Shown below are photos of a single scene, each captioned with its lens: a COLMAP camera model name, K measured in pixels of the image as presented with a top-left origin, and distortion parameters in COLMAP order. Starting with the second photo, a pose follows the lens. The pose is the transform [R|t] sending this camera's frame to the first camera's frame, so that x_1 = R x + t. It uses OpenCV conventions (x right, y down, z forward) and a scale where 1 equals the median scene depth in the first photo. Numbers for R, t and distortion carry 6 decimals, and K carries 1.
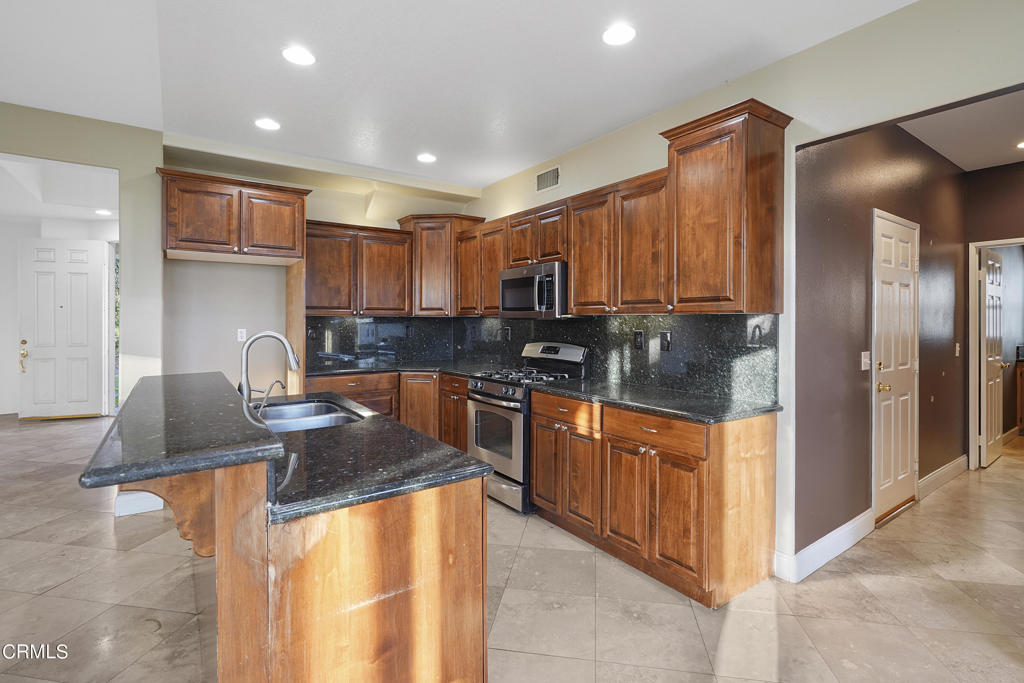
lens RADIAL K [[472.9, 0, 510.0], [0, 472.9, 320.5], [0, 0, 1]] dist [-0.000830, -0.000153]
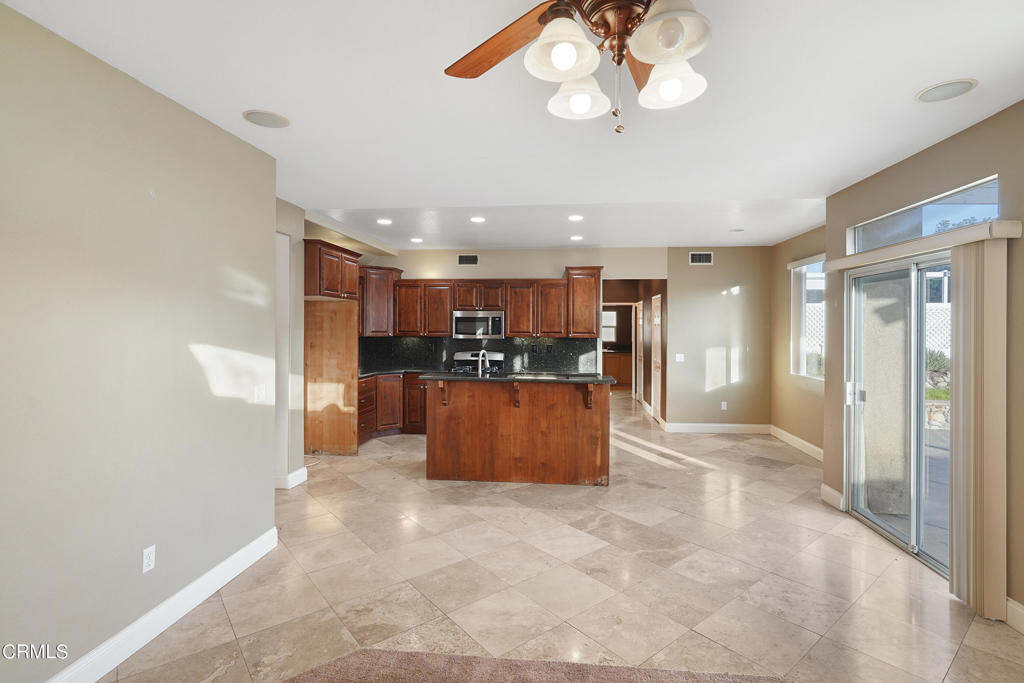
lens RADIAL K [[472.9, 0, 510.0], [0, 472.9, 320.5], [0, 0, 1]] dist [-0.000830, -0.000153]
pose [[0.660652, 0.004712, 0.750678, -1.370237], [-0.001590, 0.999987, -0.004878, -0.072382], [-0.750691, 0.002029, 0.660651, -0.349185]]
